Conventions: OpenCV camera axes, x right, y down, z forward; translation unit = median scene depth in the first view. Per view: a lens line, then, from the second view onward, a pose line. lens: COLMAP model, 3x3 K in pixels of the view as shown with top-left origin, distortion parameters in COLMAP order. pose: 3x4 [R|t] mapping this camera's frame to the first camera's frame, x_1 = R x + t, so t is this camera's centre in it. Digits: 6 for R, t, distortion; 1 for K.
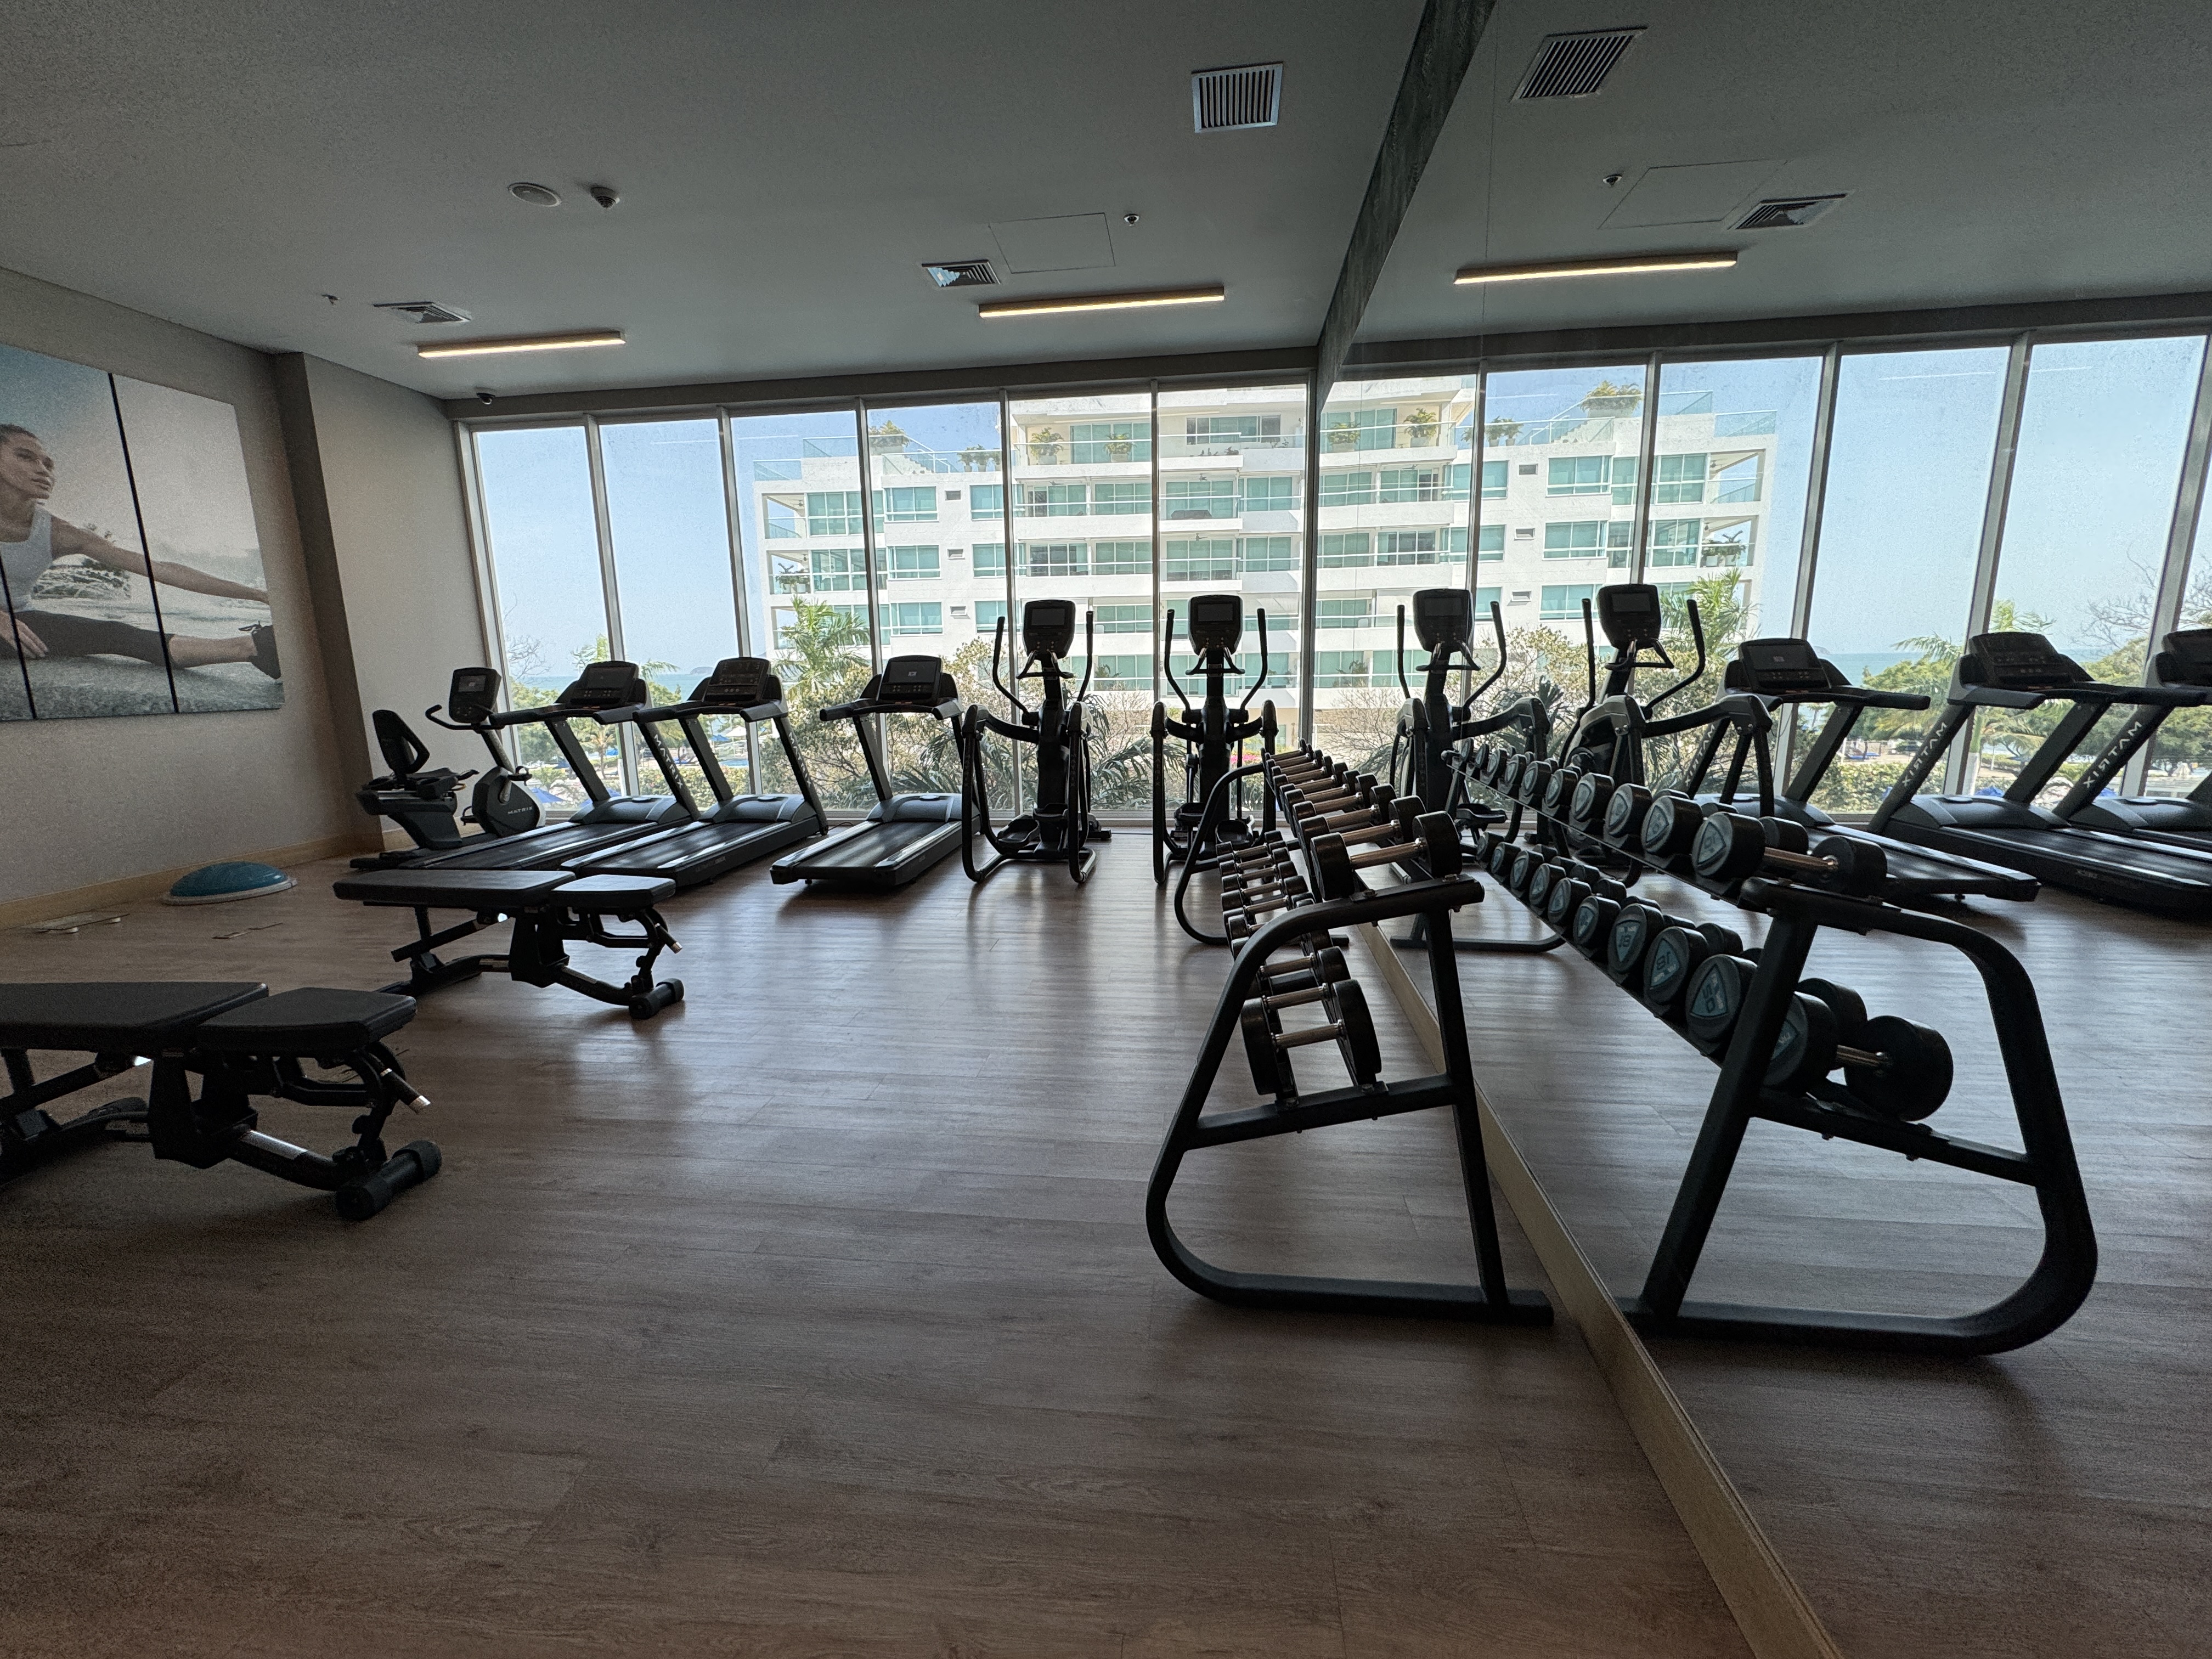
lens RADIAL K [[884.3, 0, 1110.6], [0, 884.3, 825.0], [0, 0, 1]] dist [-0.001346, -0.000128]
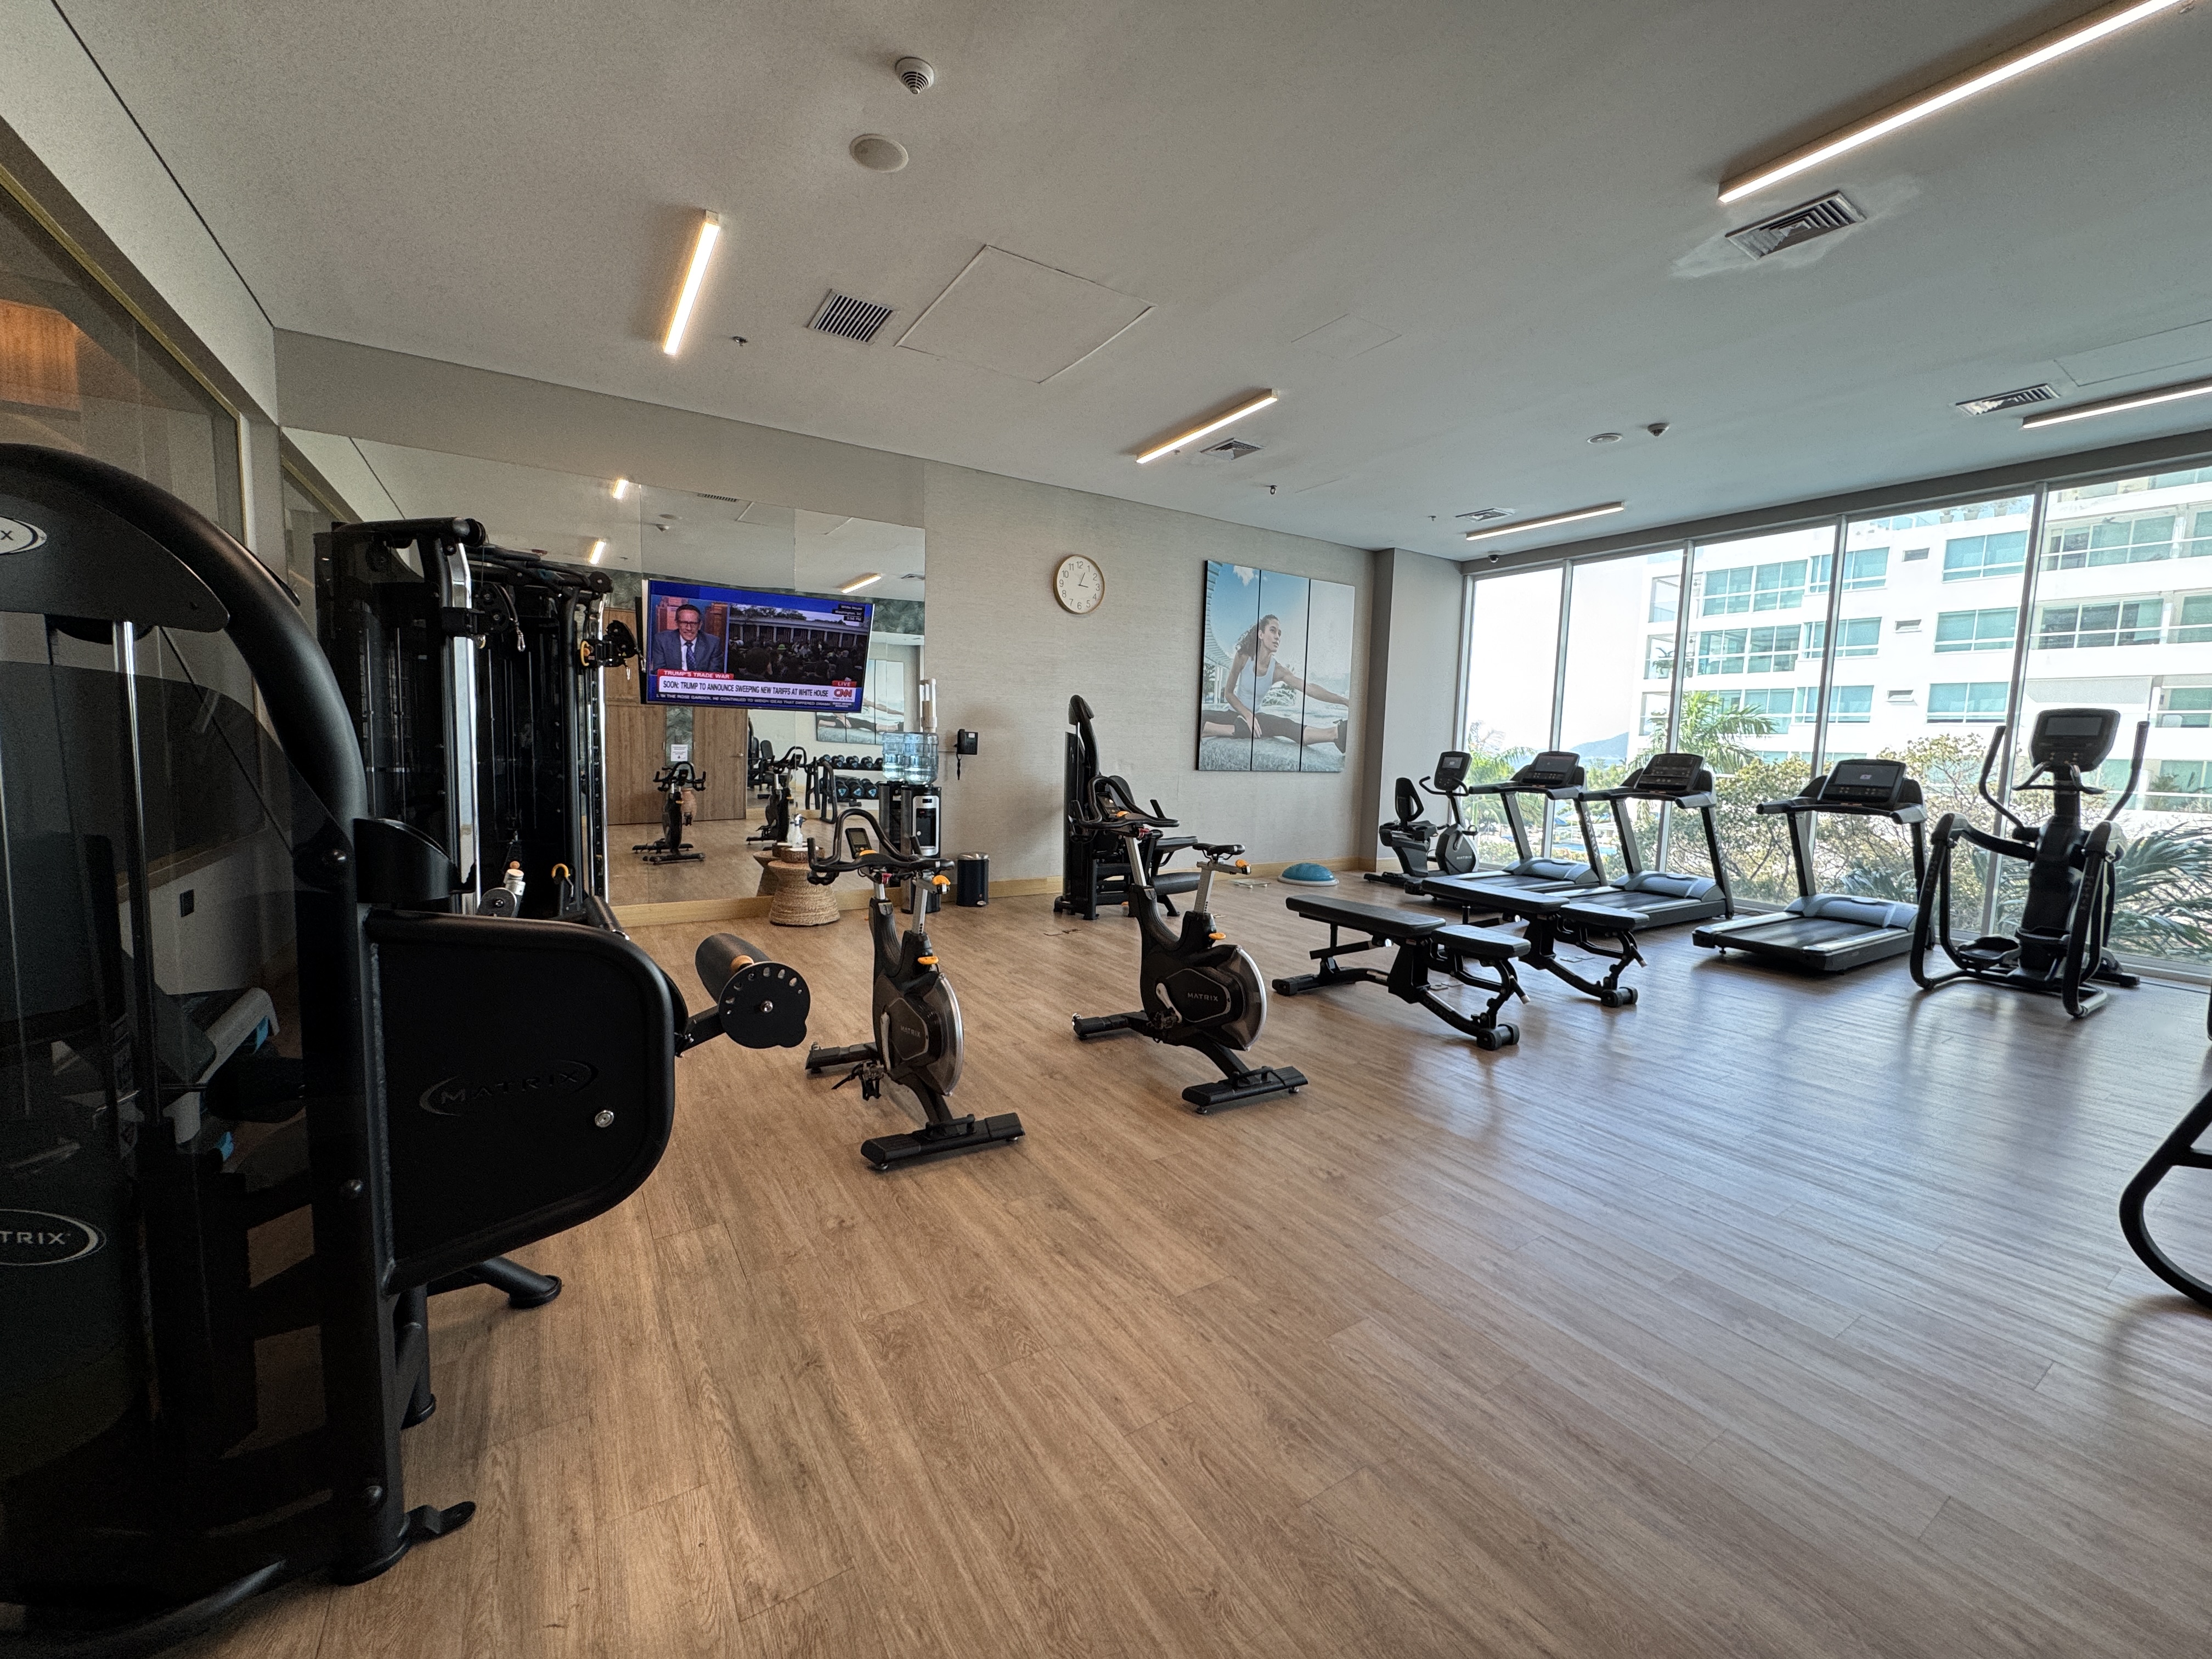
lens RADIAL K [[884.3, 0, 1098.9], [0, 884.3, 826.4], [0, 0, 1]] dist [-0.001346, -0.000128]
pose [[0.627706, 0.109002, -0.770781, 0.010941], [-0.176602, 0.984271, -0.004627, 0.044180], [0.758154, 0.139026, 0.637083, -0.299574]]
